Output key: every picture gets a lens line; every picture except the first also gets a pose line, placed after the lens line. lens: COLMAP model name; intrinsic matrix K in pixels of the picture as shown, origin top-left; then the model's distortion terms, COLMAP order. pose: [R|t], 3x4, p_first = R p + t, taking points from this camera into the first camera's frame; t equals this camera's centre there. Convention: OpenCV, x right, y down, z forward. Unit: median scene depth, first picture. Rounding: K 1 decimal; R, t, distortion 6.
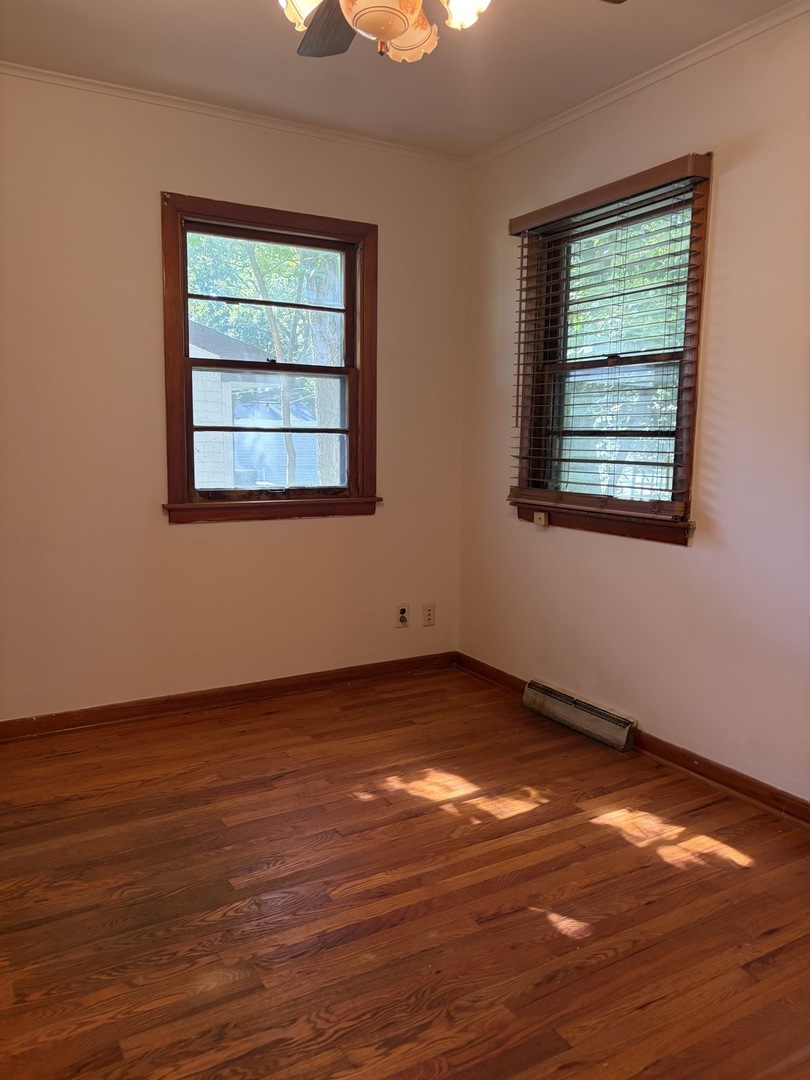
lens RADIAL K [[832.0, 0, 404.8], [0, 832.0, 537.5], [0, 0, 1]] dist [0.049903, -0.001861]
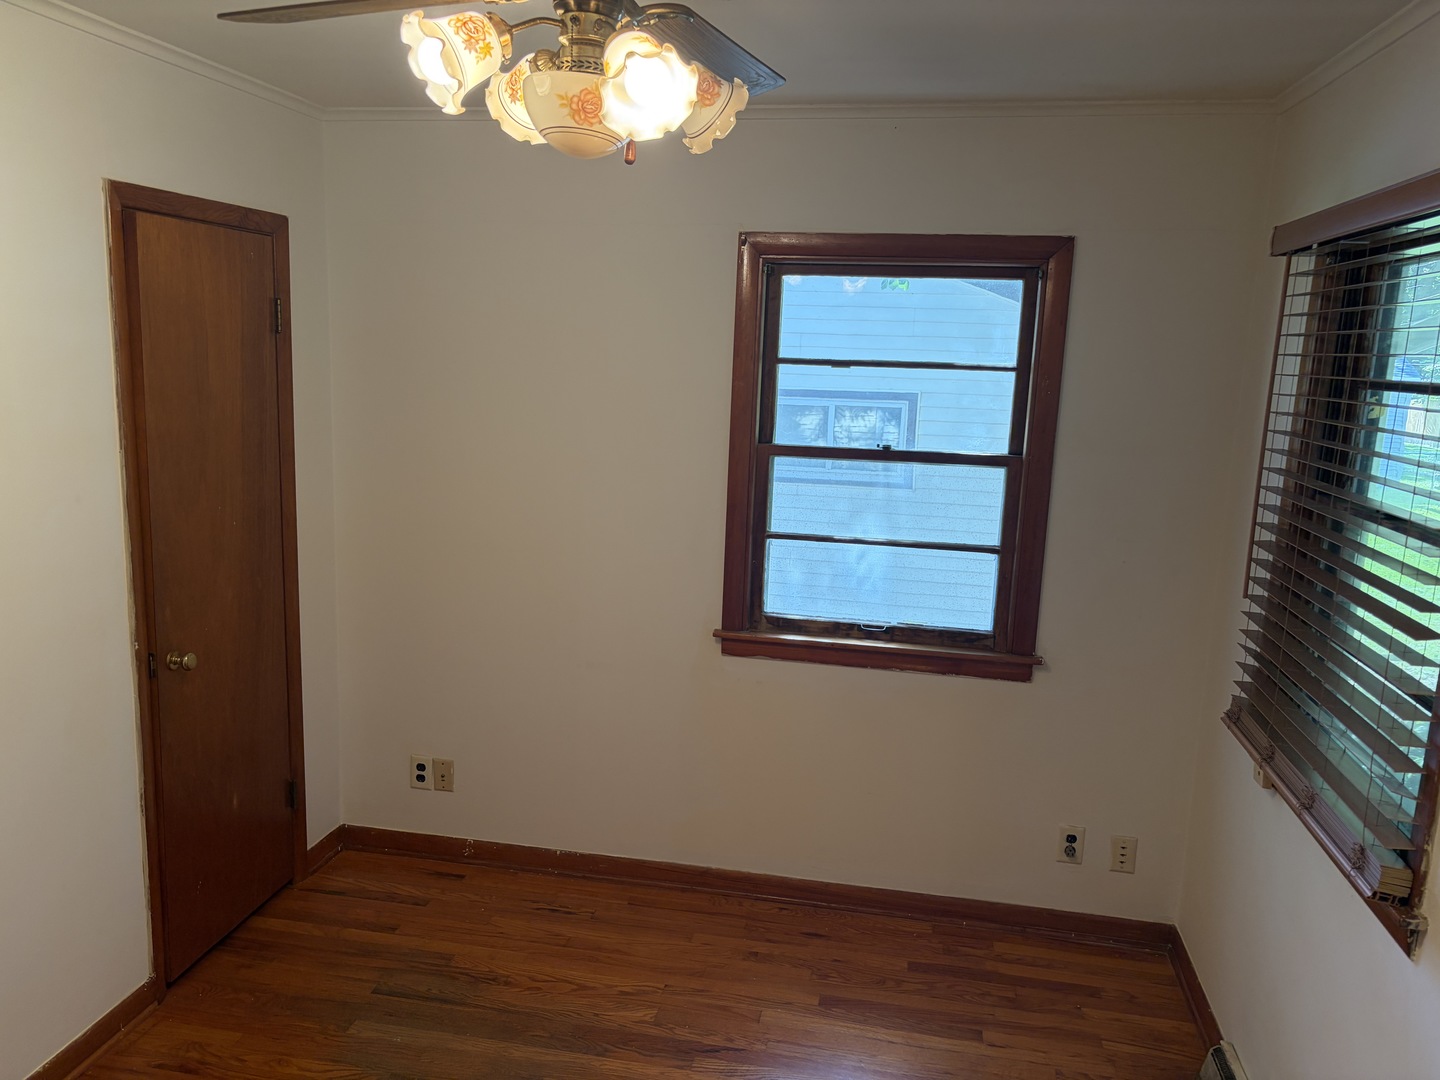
lens RADIAL K [[1109.4, 0, 721.2], [0, 1109.4, 545.3], [0, 0, 1]] dist [0.049903, -0.001861]
pose [[0.754056, 0.135145, -0.642757, 0.350668], [-0.108777, 0.990784, 0.080707, -0.192173], [0.647740, 0.009060, 0.761807, 0.205523]]
